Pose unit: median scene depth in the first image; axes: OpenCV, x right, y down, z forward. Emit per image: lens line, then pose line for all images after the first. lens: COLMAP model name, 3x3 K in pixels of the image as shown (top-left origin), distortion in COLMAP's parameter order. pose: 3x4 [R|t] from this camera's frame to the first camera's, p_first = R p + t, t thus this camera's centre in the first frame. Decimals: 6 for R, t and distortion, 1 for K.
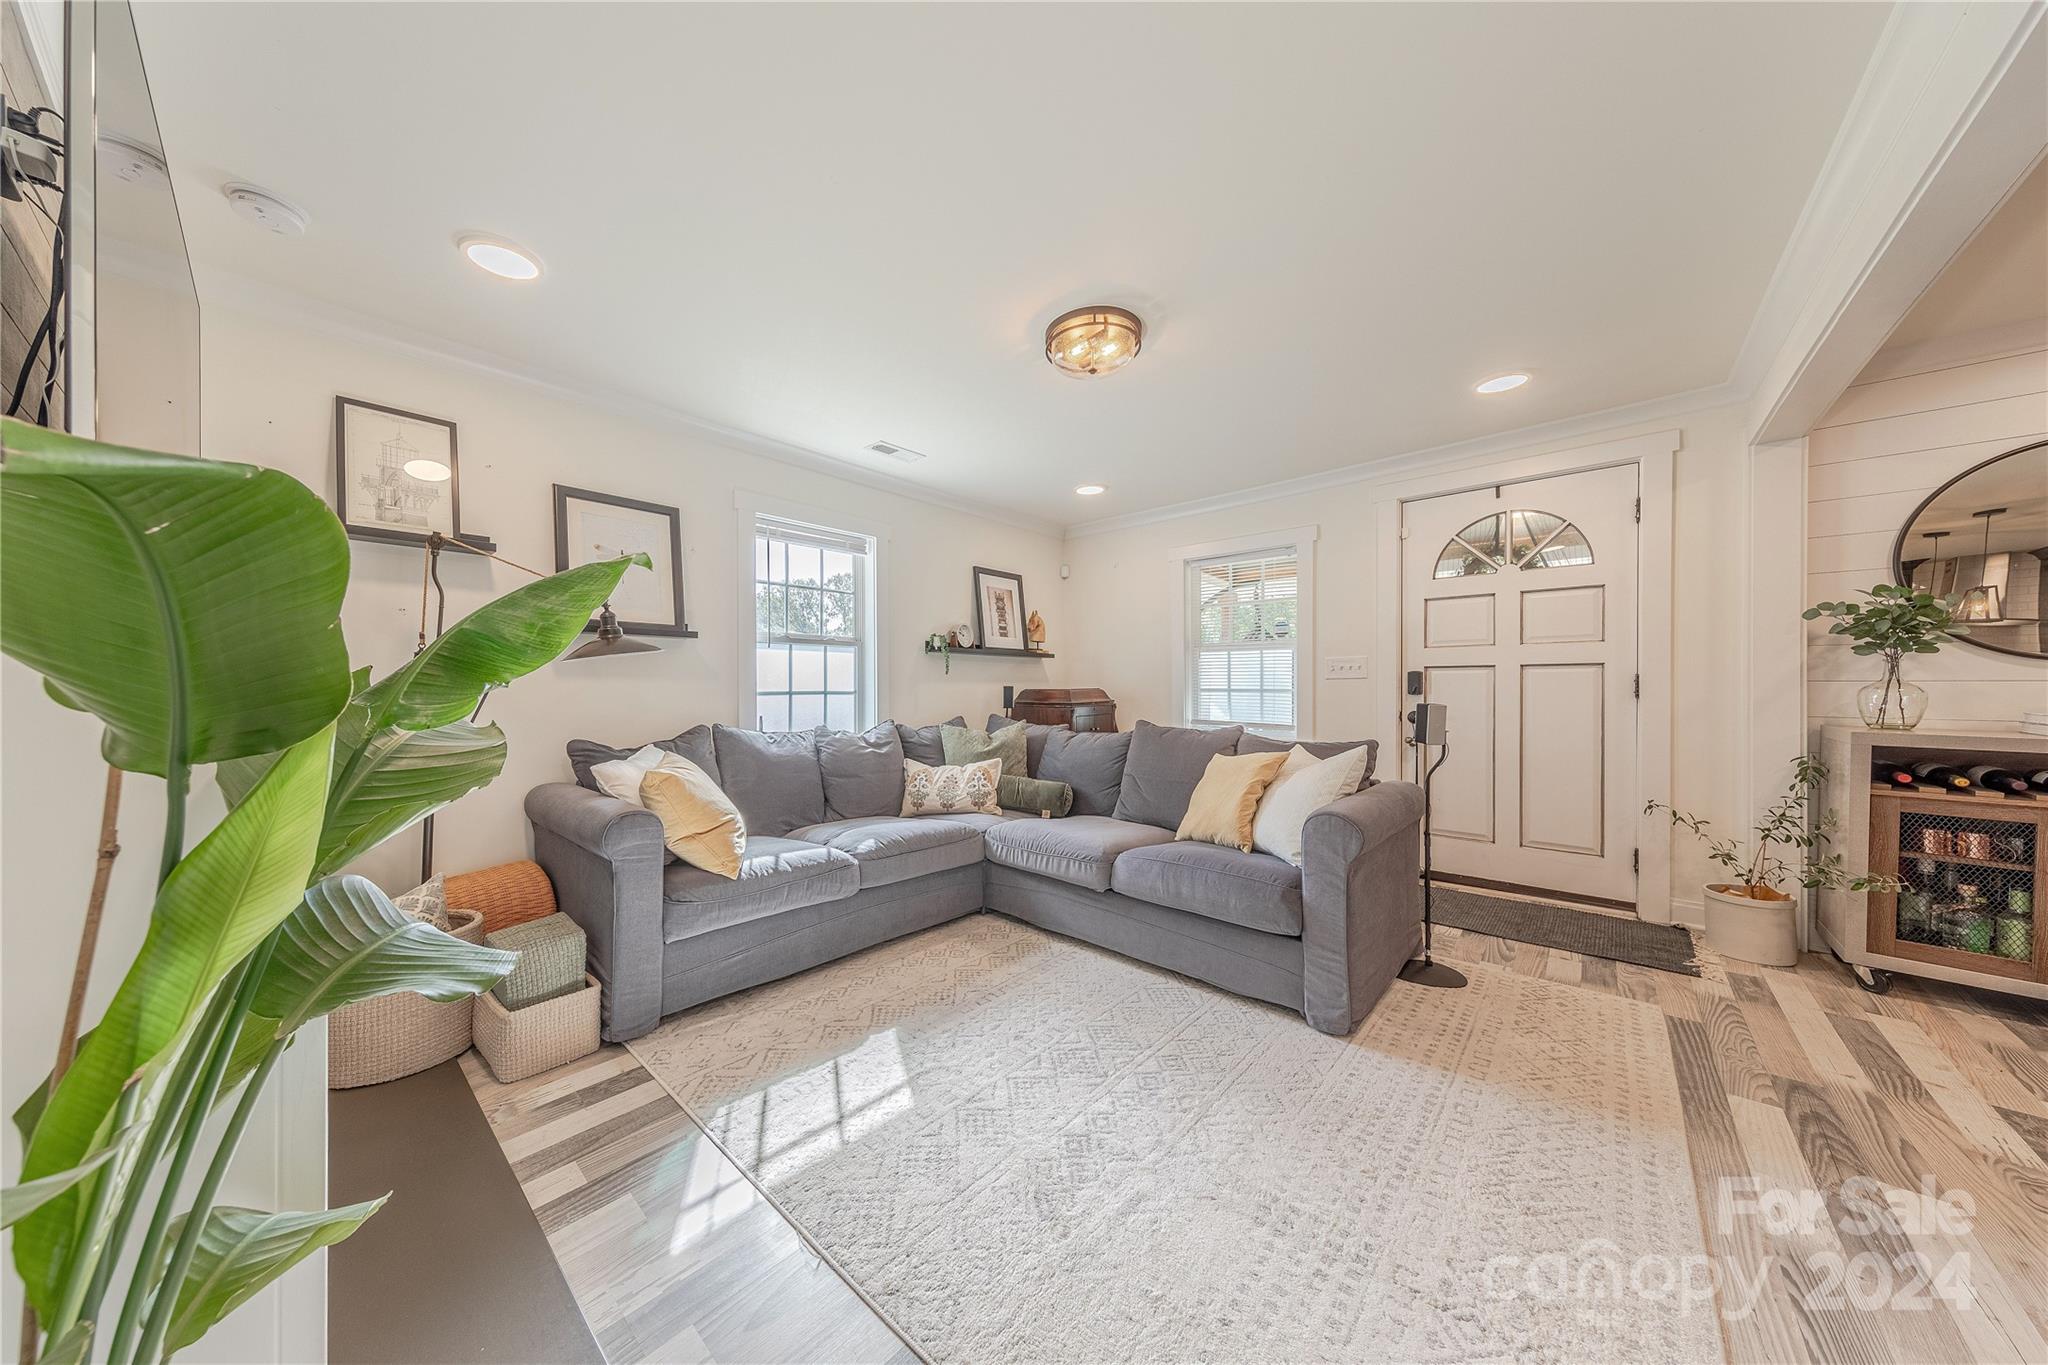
lens RADIAL K [[640.2, 0, 1016.3], [0, 640.2, 689.2], [0, 0, 1]] dist [0.000024, -0.000022]
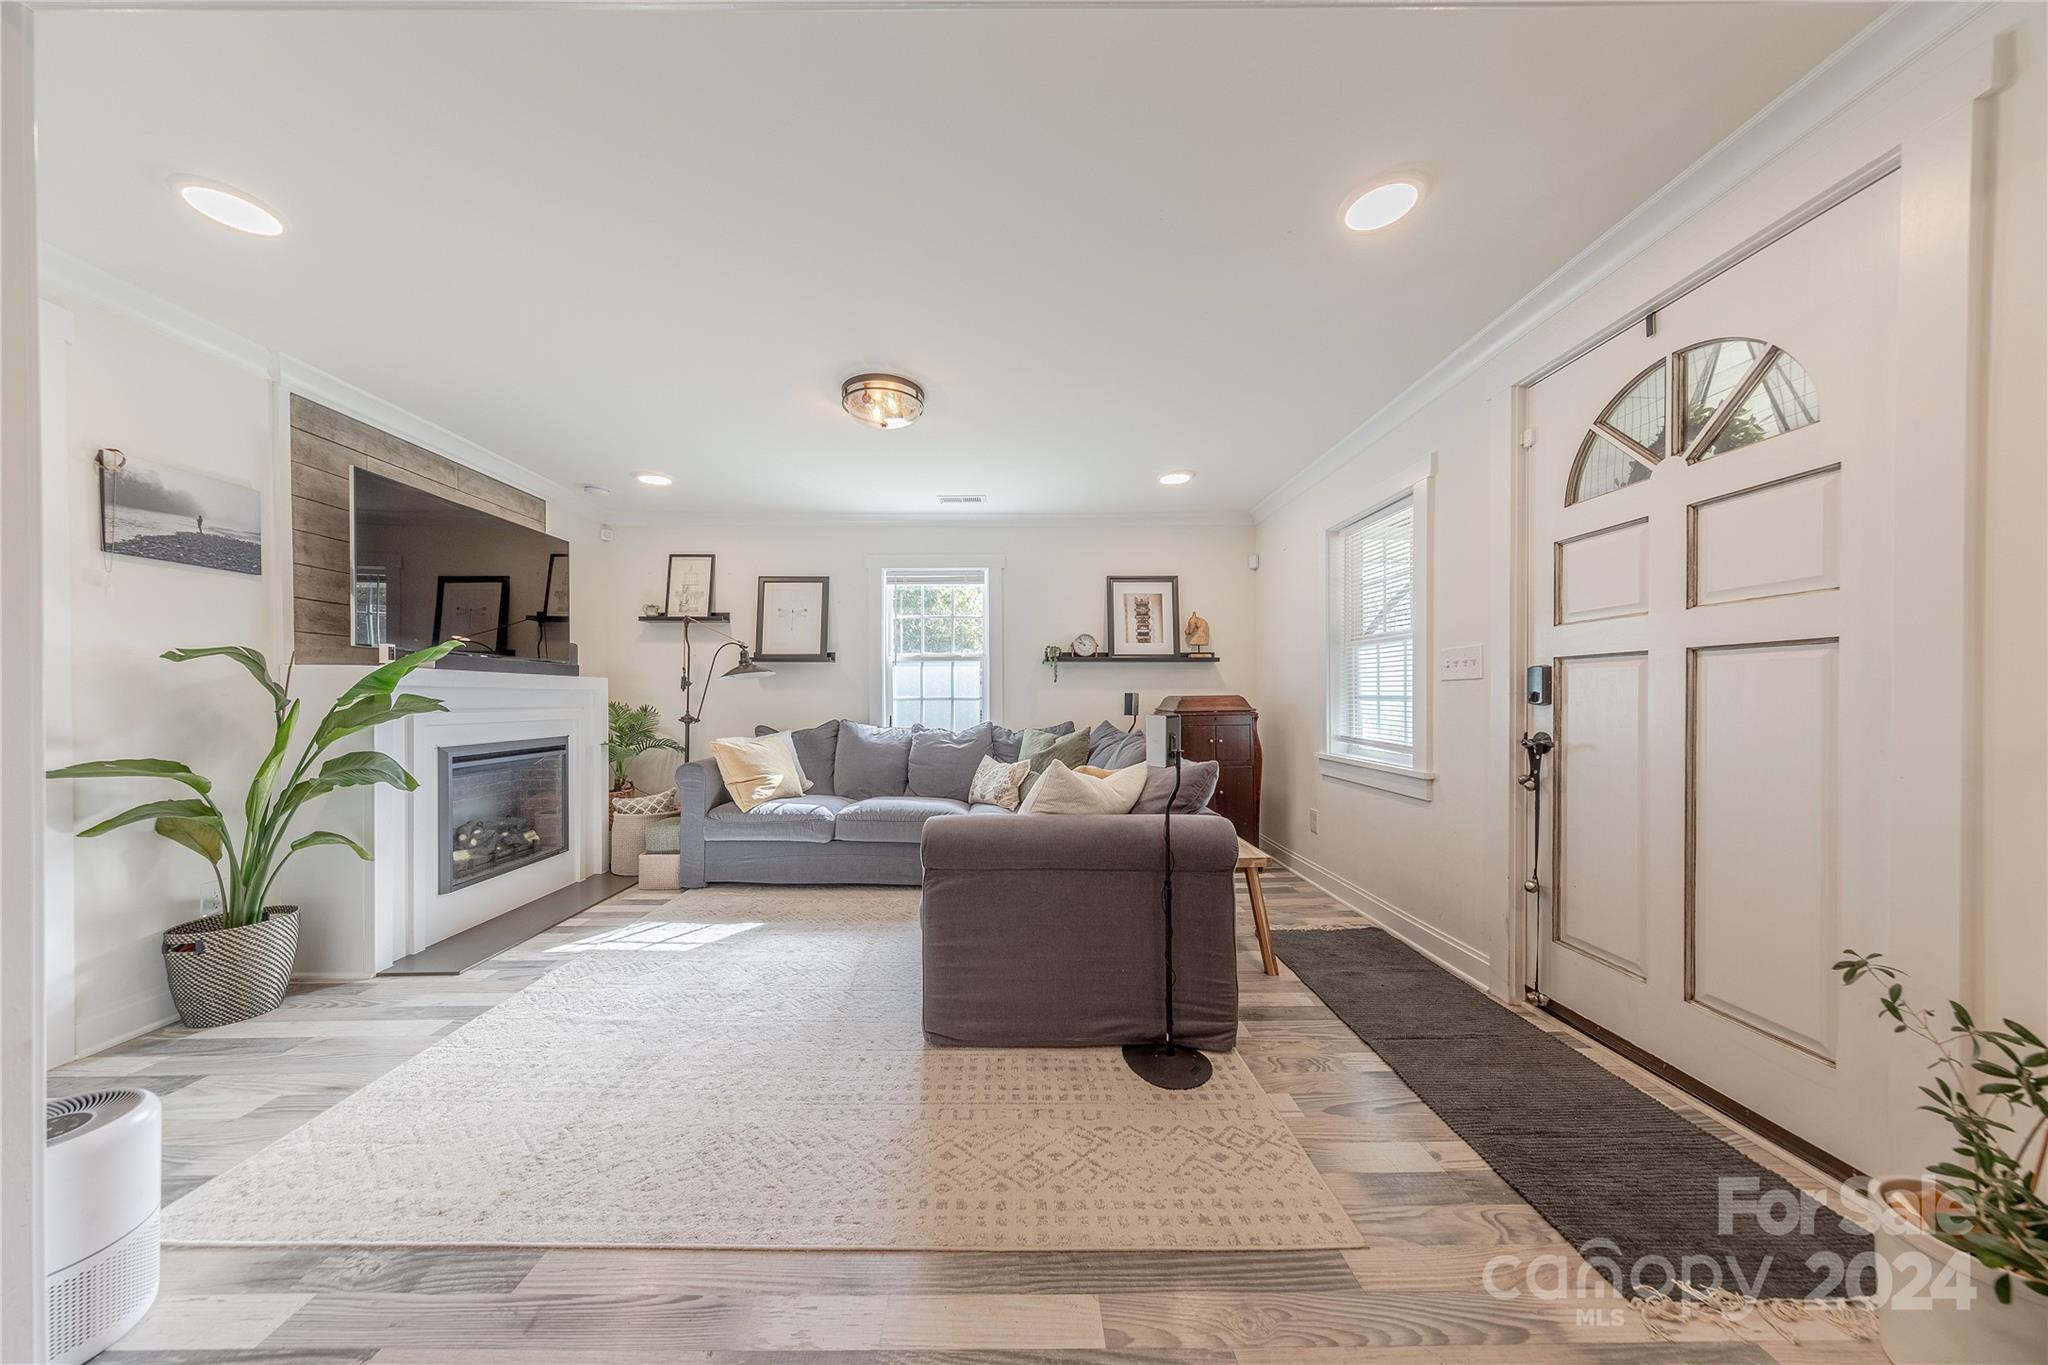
lens RADIAL K [[654.0, 0, 1020.3], [0, 654.0, 691.4], [0, 0, 1]] dist [0.005169, -0.000225]
pose [[0.681721, -0.004257, -0.731600, 0.770351], [-0.002157, 0.999967, -0.007828, 0.001538], [0.731609, 0.006914, 0.681689, 0.229803]]
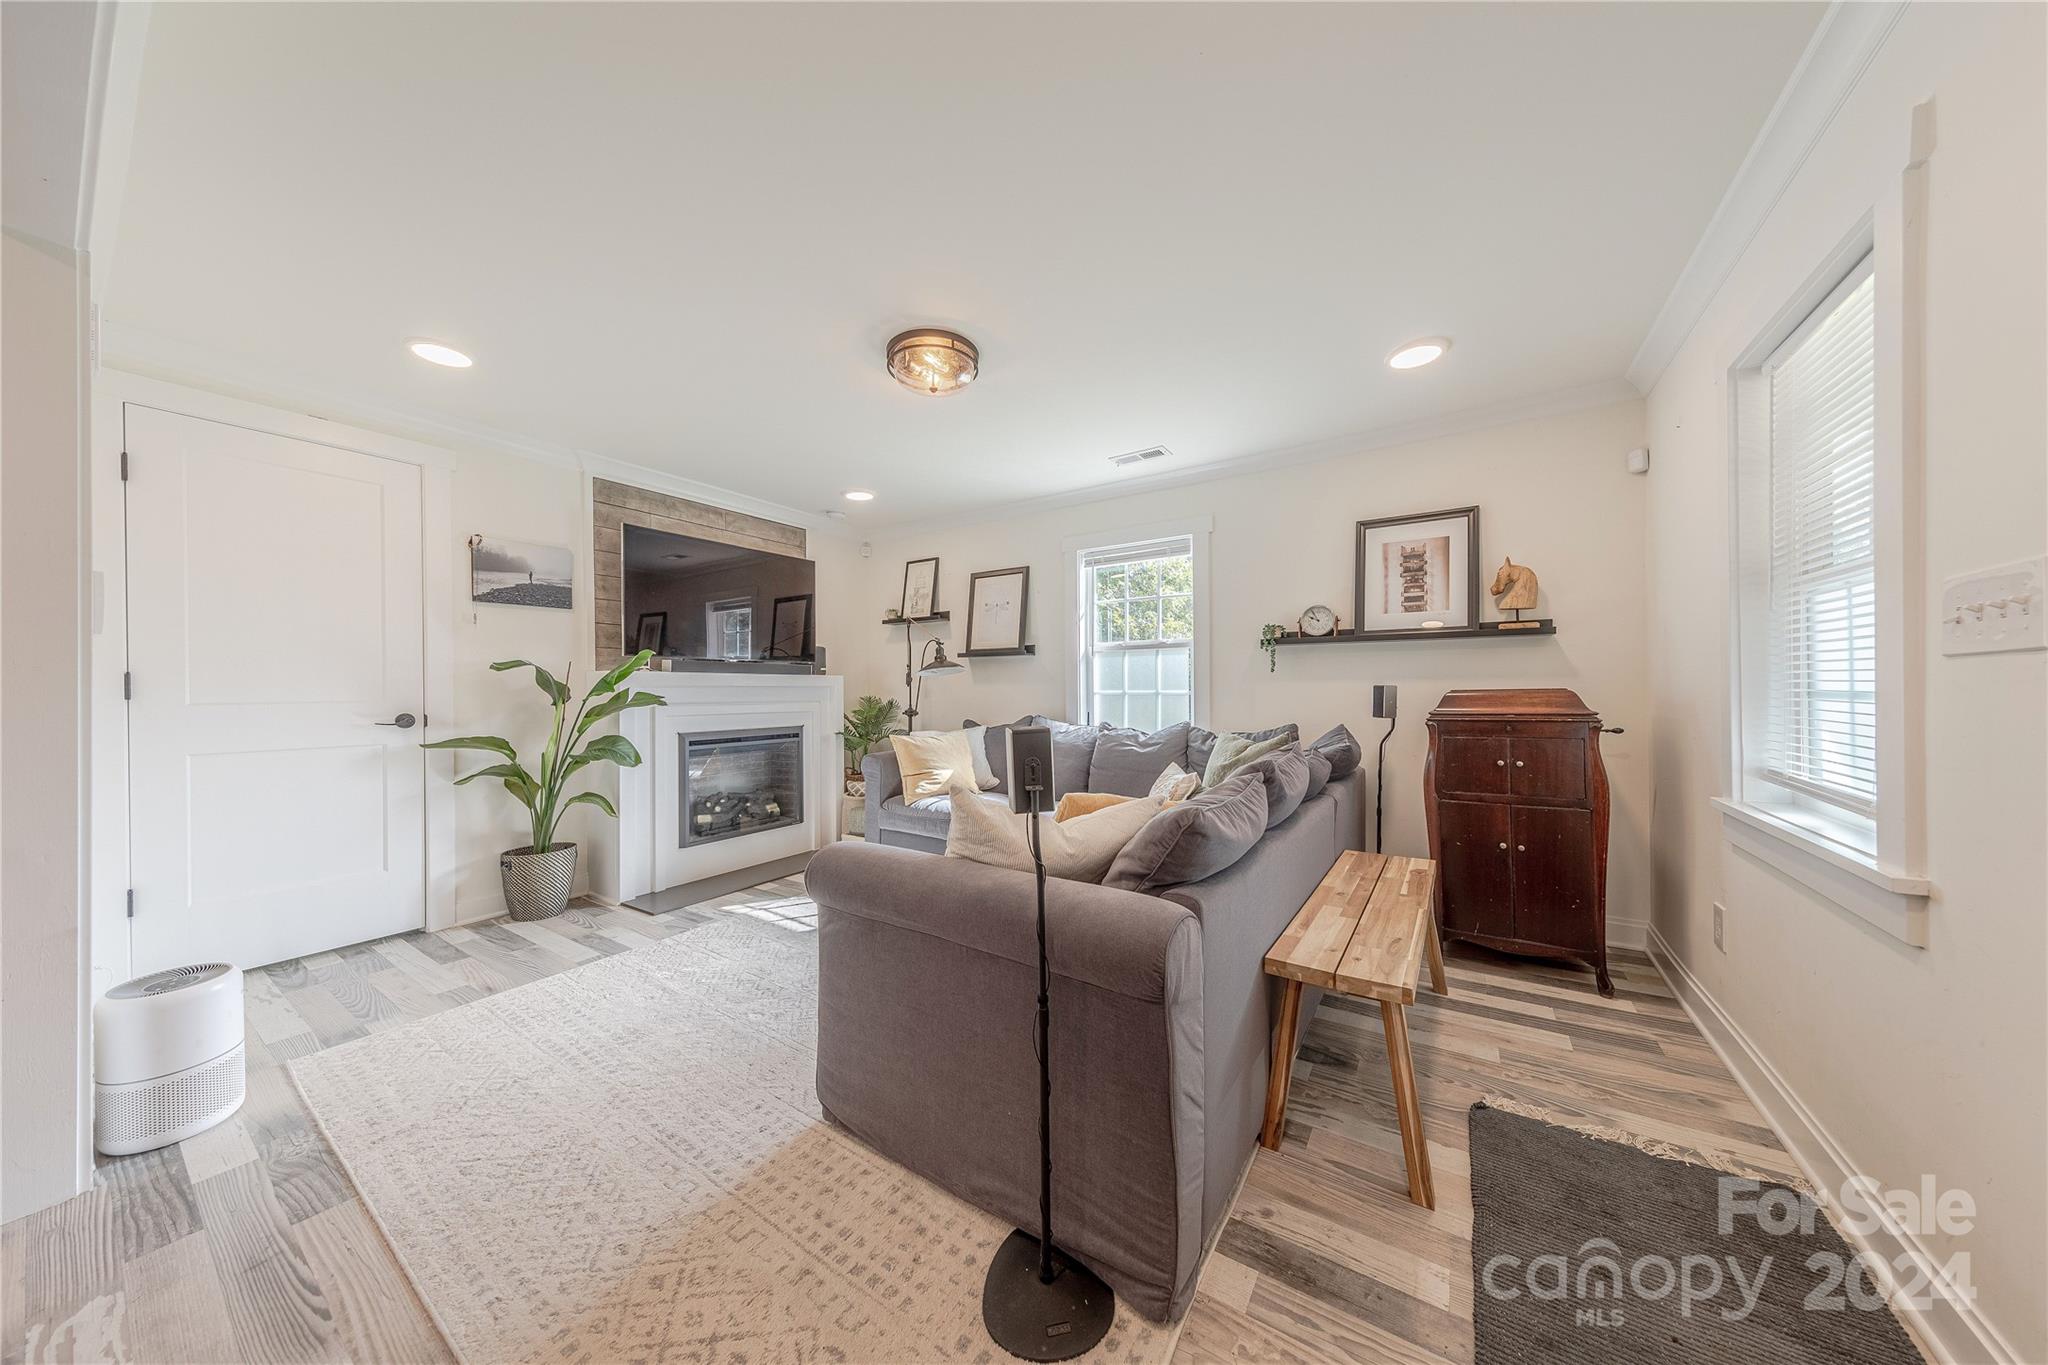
lens RADIAL K [[651.1, 0, 1024.5], [0, 651.1, 685.9], [0, 0, 1]] dist [0.006288, -0.000163]
pose [[0.146585, -0.003404, -0.989192, 0.786903], [0.003246, 0.999990, -0.002960, -0.004085], [0.989193, -0.002777, 0.146594, 0.646811]]
